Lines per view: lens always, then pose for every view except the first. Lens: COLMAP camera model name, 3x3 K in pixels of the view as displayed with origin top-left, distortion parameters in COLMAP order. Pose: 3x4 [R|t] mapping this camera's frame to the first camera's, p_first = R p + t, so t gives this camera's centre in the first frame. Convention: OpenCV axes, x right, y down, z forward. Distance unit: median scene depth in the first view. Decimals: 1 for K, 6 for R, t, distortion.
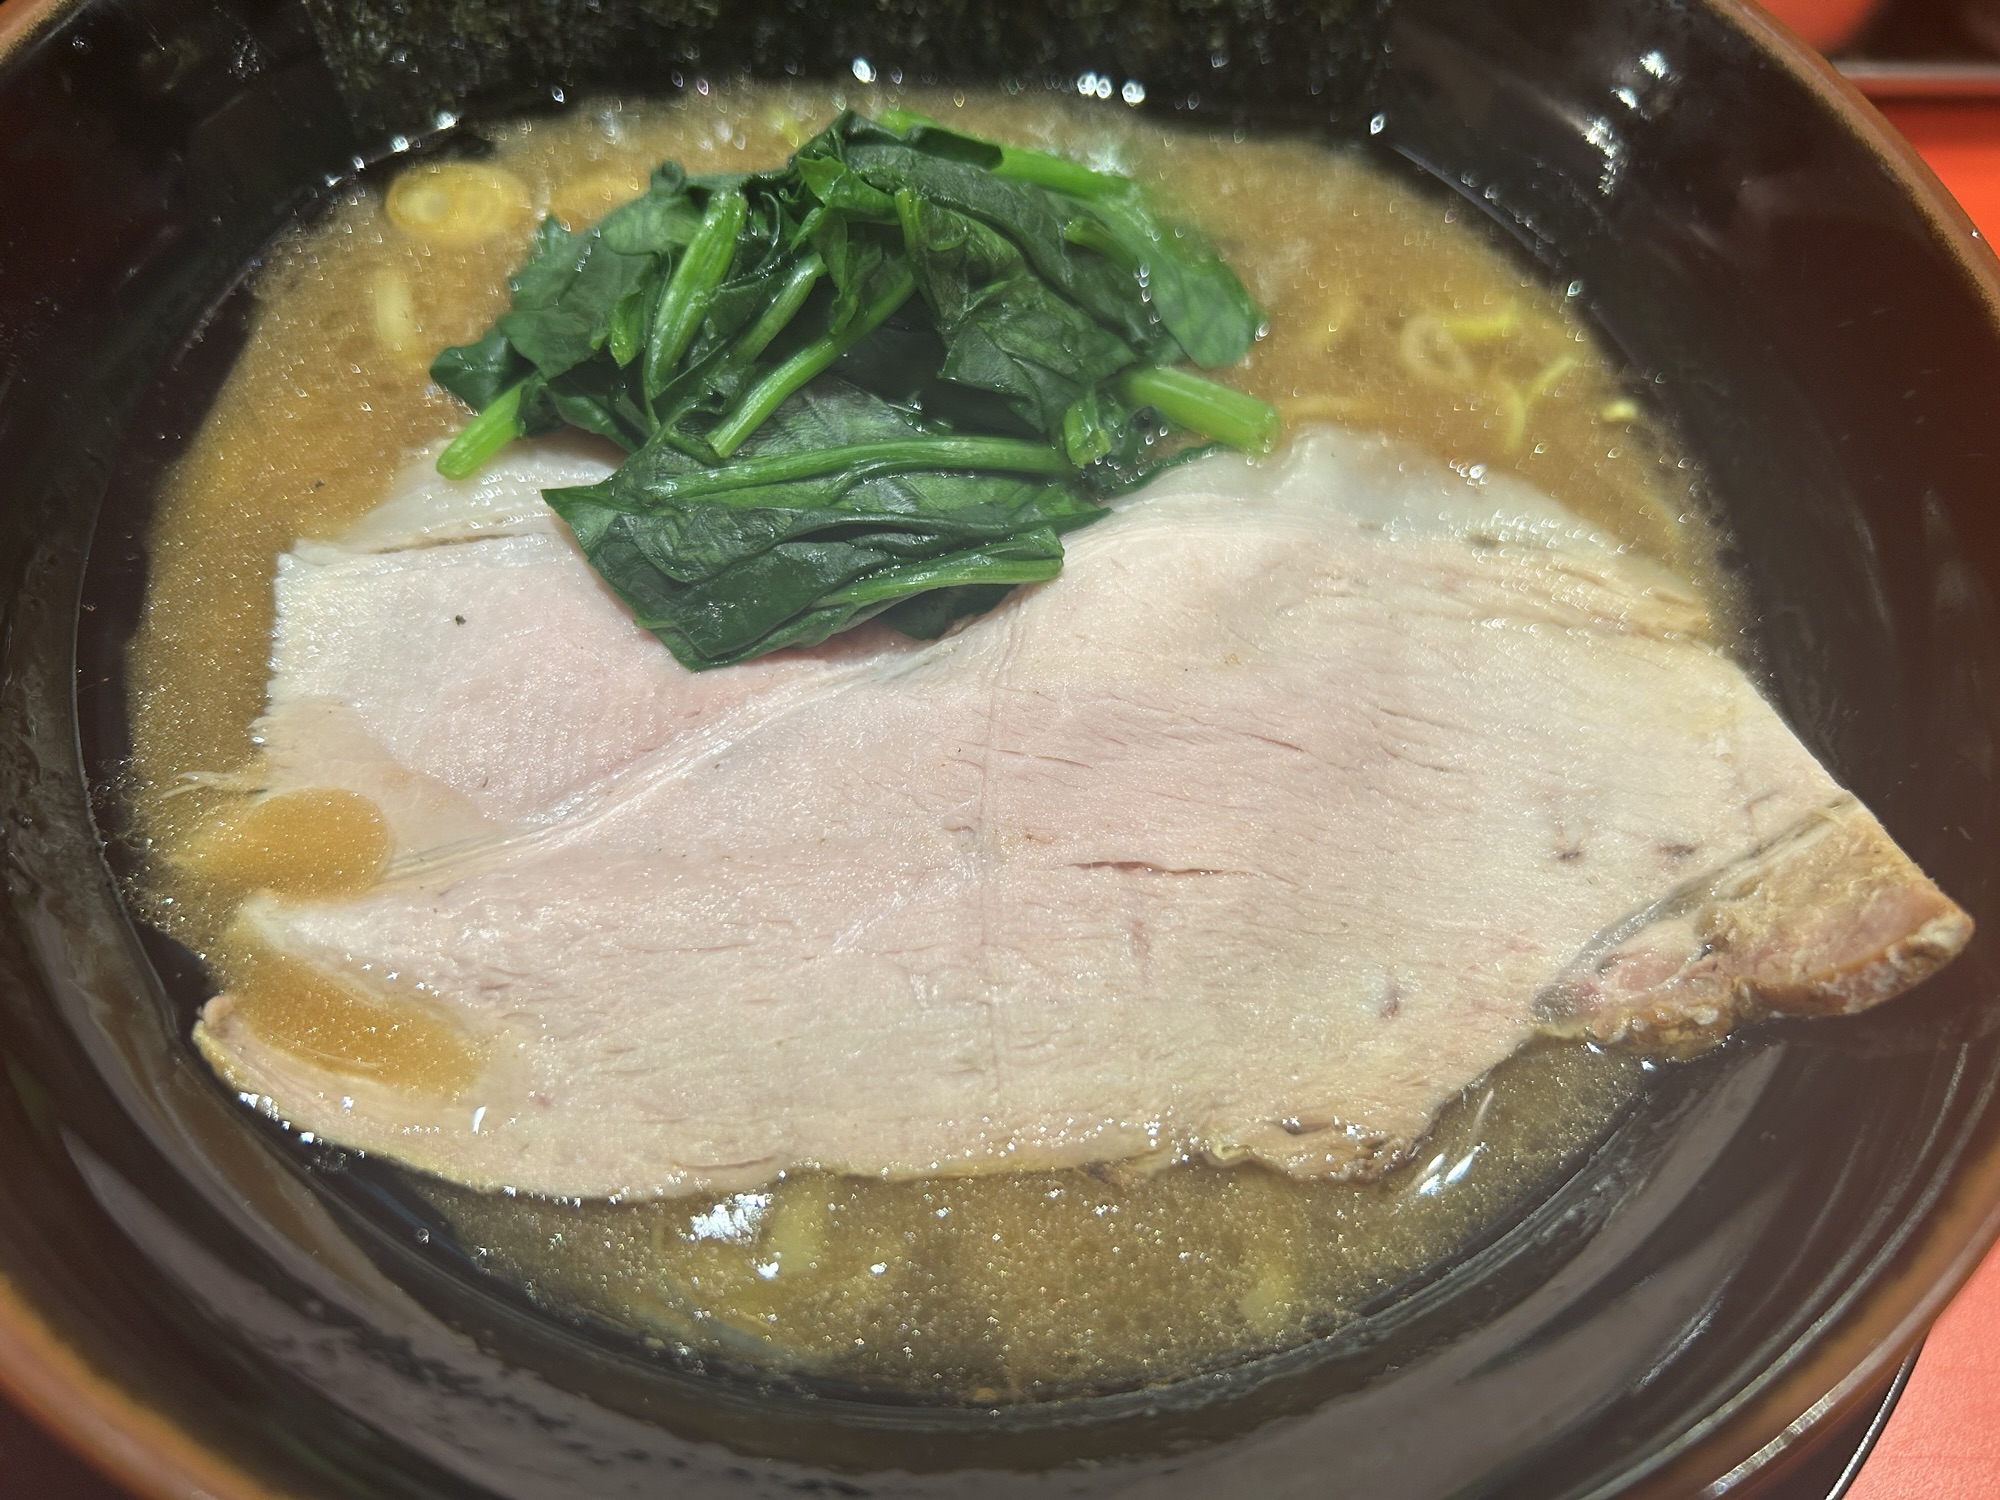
lens RADIAL K [[1490.4, 0, 968.1], [0, 1490.4, 753.2], [0, 0, 1]] dist [-0.032906, -0.008057]
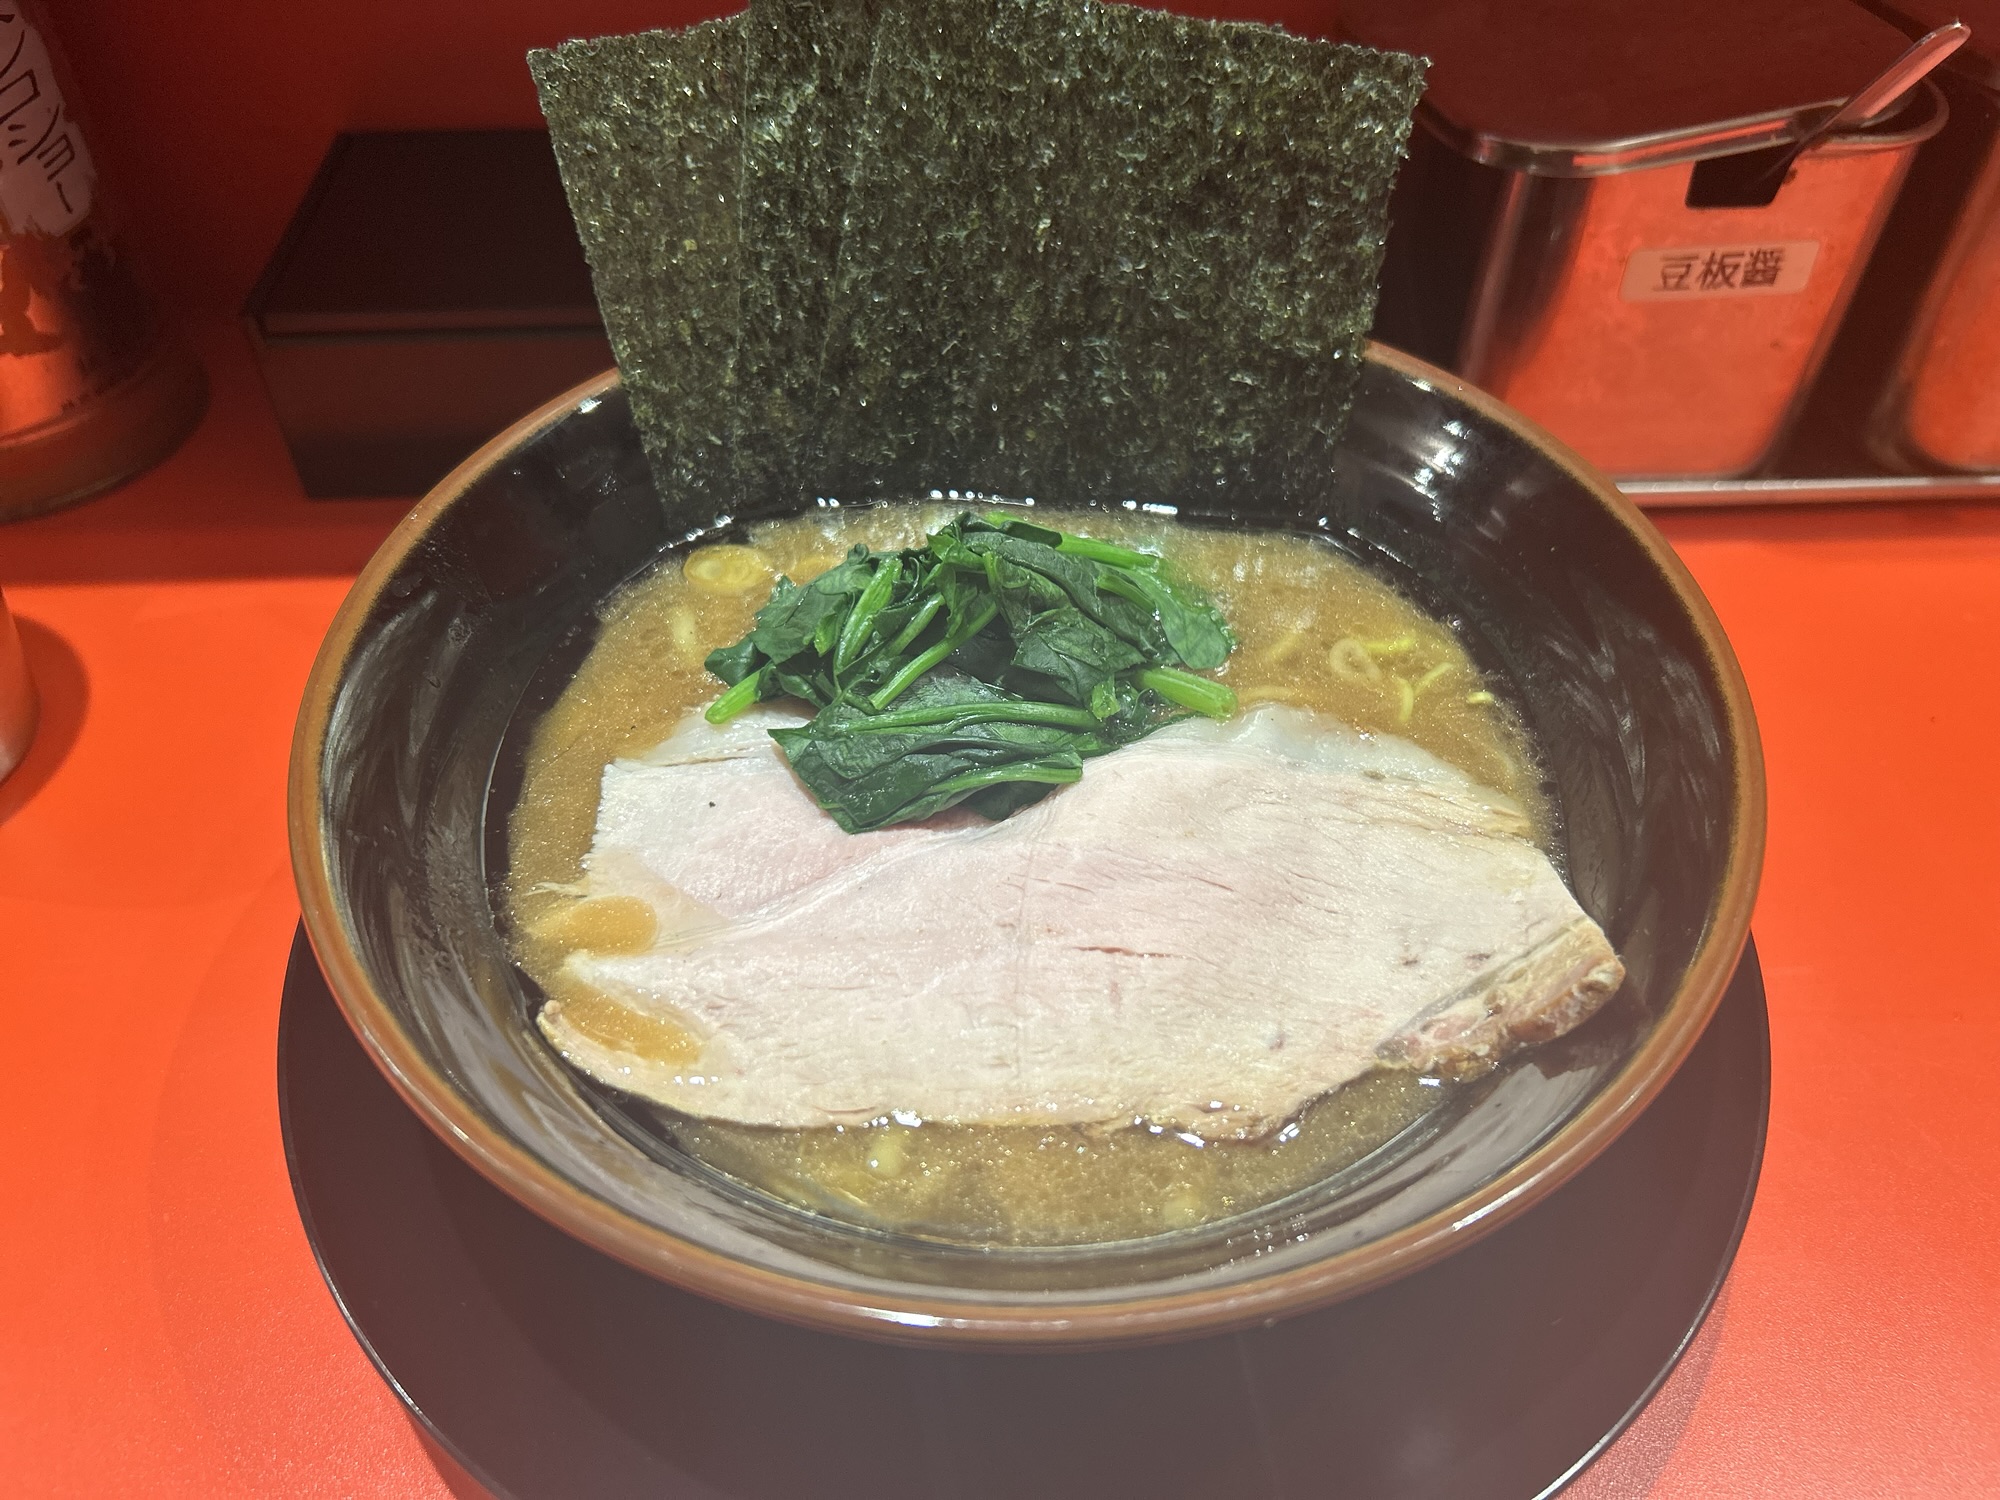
lens RADIAL K [[1480.0, 0, 1003.7], [0, 1480.0, 761.0], [0, 0, 1]] dist [0.018308, -0.004117]
pose [[0.993814, 0.012246, -0.110382, 0.156353], [-0.040580, 0.965220, -0.258270, 0.276186], [0.103380, 0.261152, 0.959746, -0.545437]]
